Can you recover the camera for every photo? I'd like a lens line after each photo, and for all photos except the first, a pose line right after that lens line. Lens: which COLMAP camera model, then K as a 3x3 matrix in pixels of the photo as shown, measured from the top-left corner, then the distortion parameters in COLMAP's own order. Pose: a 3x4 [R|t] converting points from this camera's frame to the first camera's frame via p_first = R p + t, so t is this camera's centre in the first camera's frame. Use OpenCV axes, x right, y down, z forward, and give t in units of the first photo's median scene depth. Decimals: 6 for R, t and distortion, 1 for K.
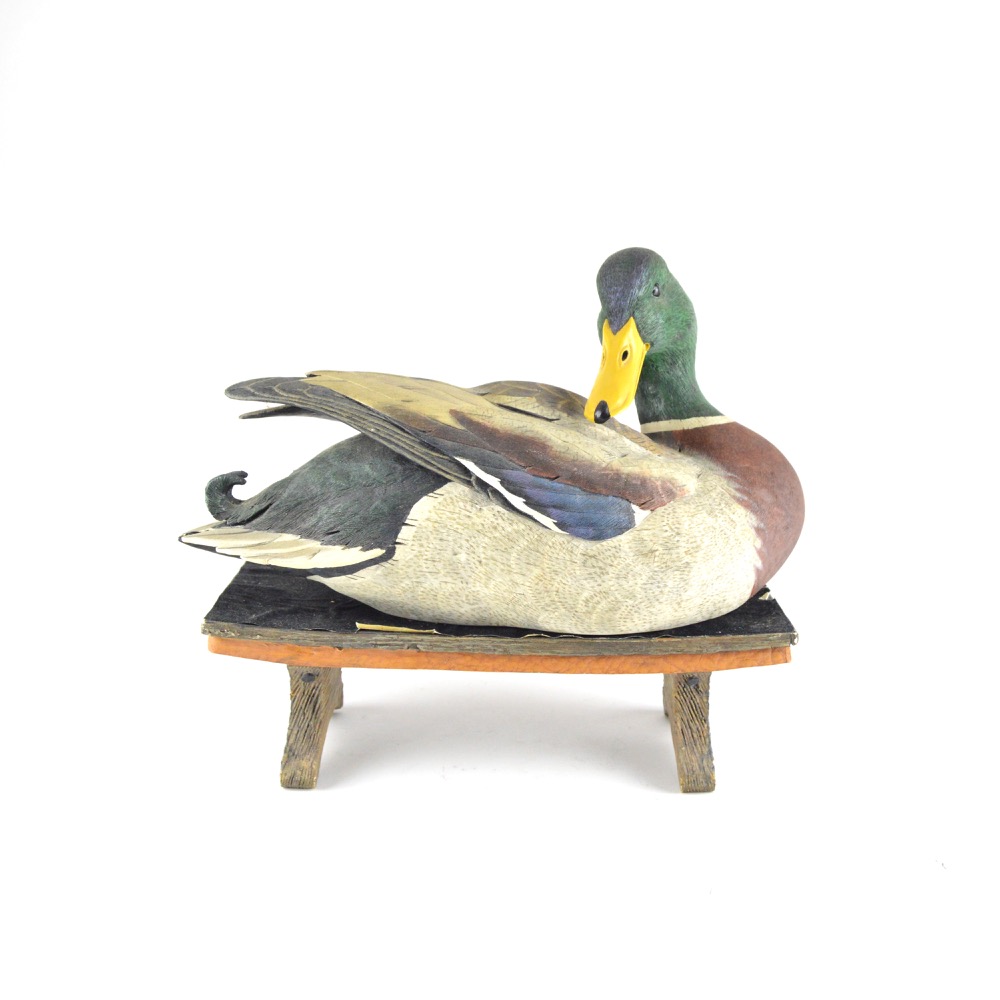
lens RADIAL K [[1277.8, 0, 535.5], [0, 1277.8, 495.5], [0, 0, 1]] dist [-0.073147, 0.000000]
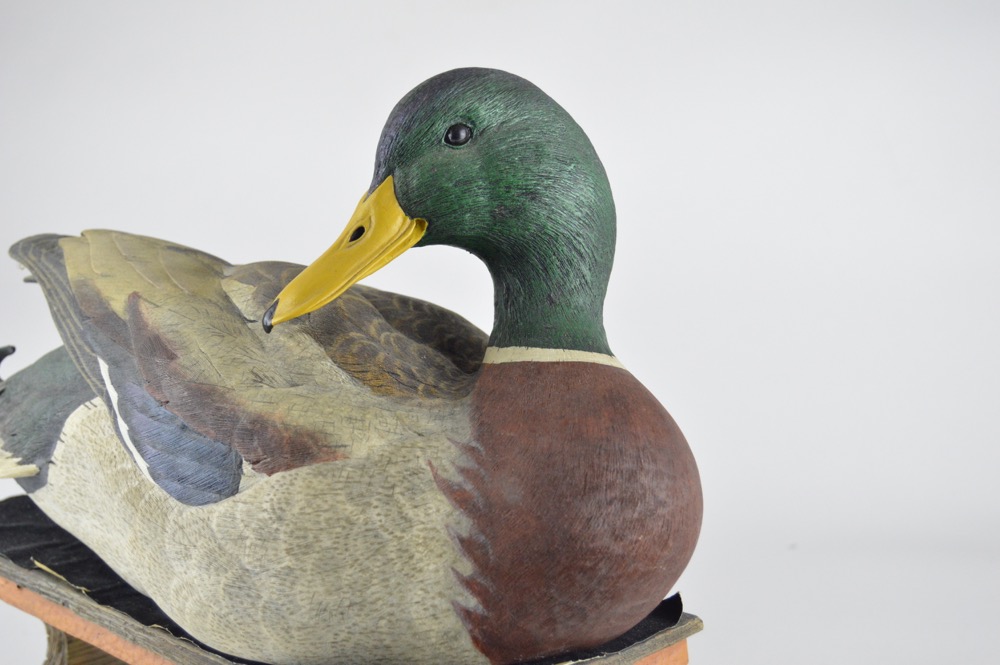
lens RADIAL K [[1571.0, 0, 497.7], [0, 1571.0, 328.9], [0, 0, 1]] dist [-0.086282, 0.000000]
pose [[0.729747, 0.102209, -0.676034, 0.686461], [-0.136730, 0.990606, 0.002175, -0.076957], [0.669906, 0.090847, 0.736867, 0.489187]]
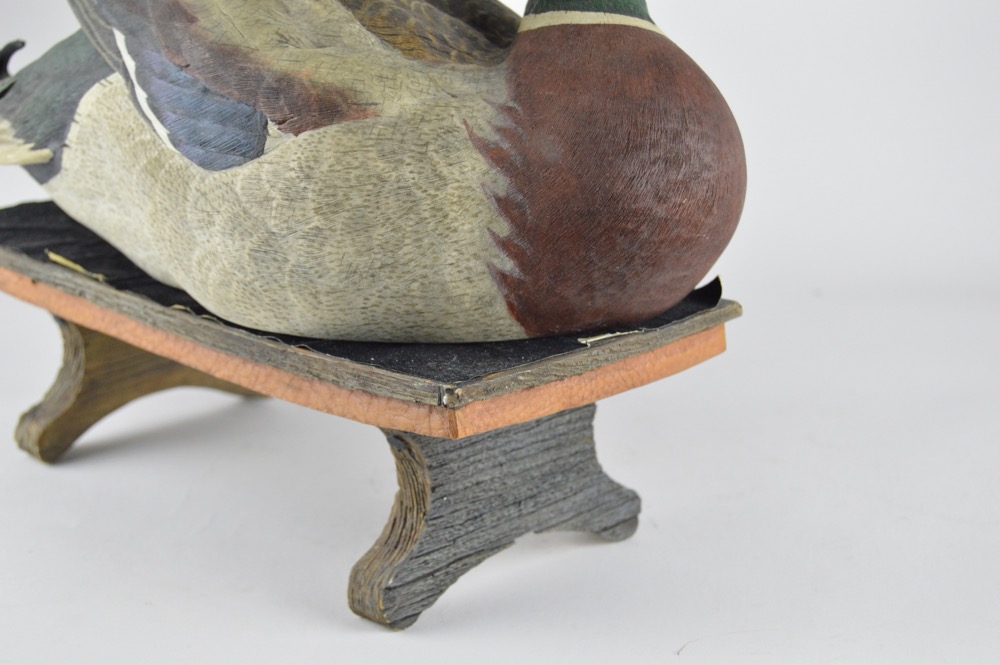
lens RADIAL K [[1571.0, 0, 497.9], [0, 1571.0, 340.5], [0, 0, 1]] dist [-0.086282, 0.000000]
pose [[0.727312, 0.190164, -0.659435, 0.663134], [-0.146044, 0.981723, 0.122026, 0.002555], [0.670588, 0.007555, 0.741792, 0.506909]]
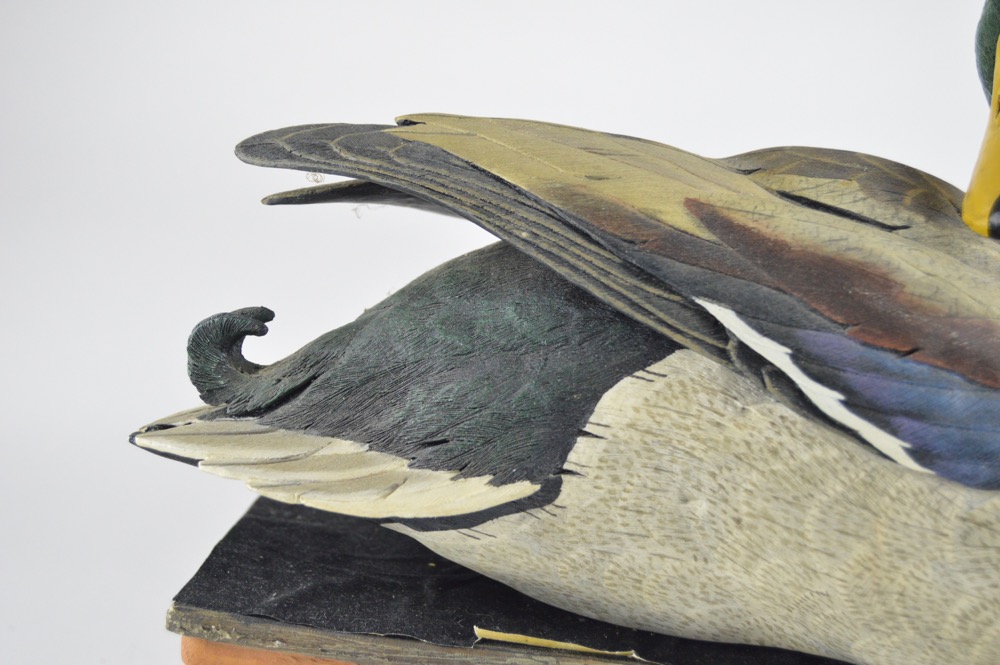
lens RADIAL K [[1571.0, 0, 498.3], [0, 1571.0, 334.6], [0, 0, 1]] dist [-0.086282, 0.000000]
pose [[0.990010, 0.042696, -0.134375, -0.055463], [-0.042081, 0.999087, 0.007413, -0.017495], [0.134569, -0.001685, 0.990903, 0.405801]]
